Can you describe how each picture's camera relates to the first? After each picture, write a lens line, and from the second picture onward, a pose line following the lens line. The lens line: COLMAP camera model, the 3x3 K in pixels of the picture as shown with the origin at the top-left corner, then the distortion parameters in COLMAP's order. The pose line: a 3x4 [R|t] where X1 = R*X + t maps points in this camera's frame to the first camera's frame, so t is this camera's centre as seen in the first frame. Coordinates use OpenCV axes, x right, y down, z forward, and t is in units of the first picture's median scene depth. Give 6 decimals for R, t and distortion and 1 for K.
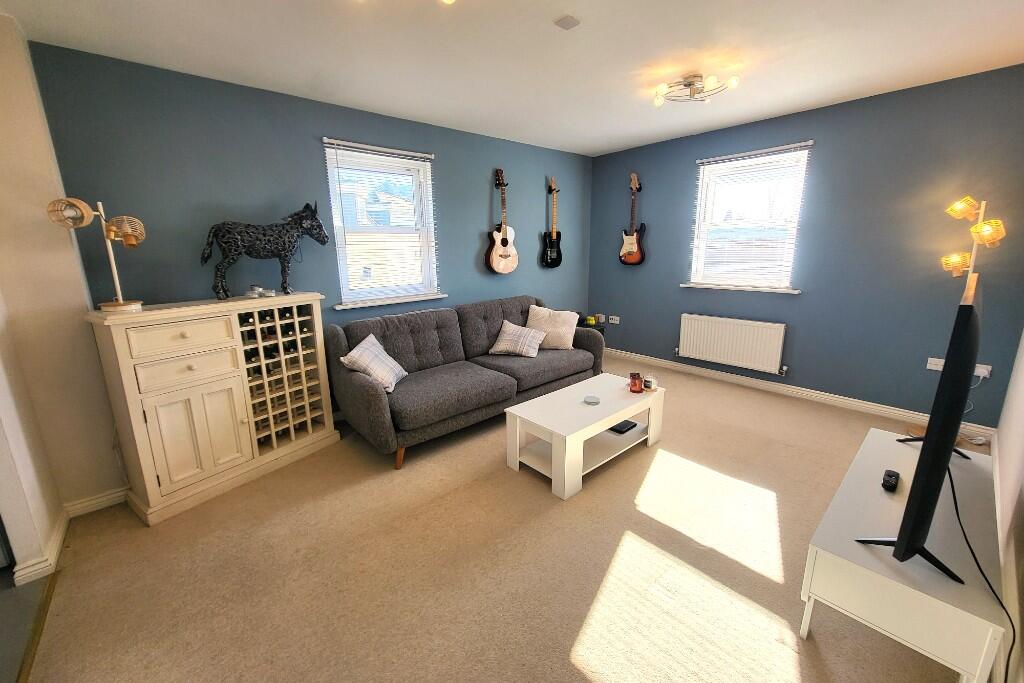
lens RADIAL K [[398.4, 0, 514.3], [0, 398.4, 340.3], [0, 0, 1]] dist [0.000840, 0.000029]
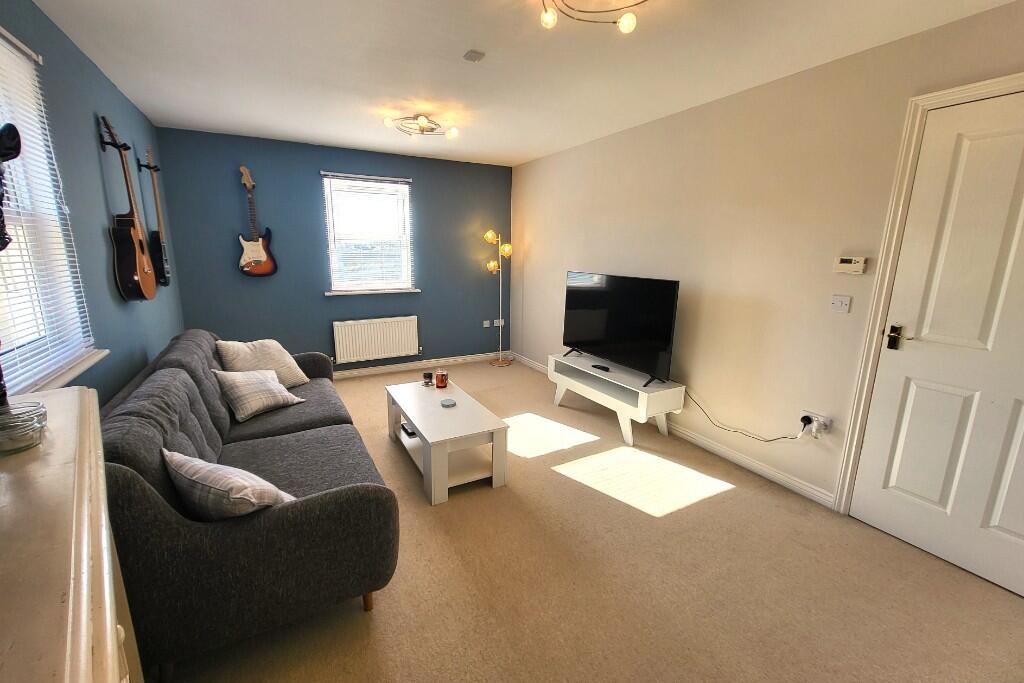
lens RADIAL K [[408.2, 0, 499.0], [0, 408.2, 333.9], [0, 0, 1]] dist [0.002291, 0.000147]
pose [[0.235830, -0.176836, 0.955570, -0.550653], [0.208180, 0.969670, 0.128067, -0.097412], [-0.949234, 0.168729, 0.265491, 0.399204]]
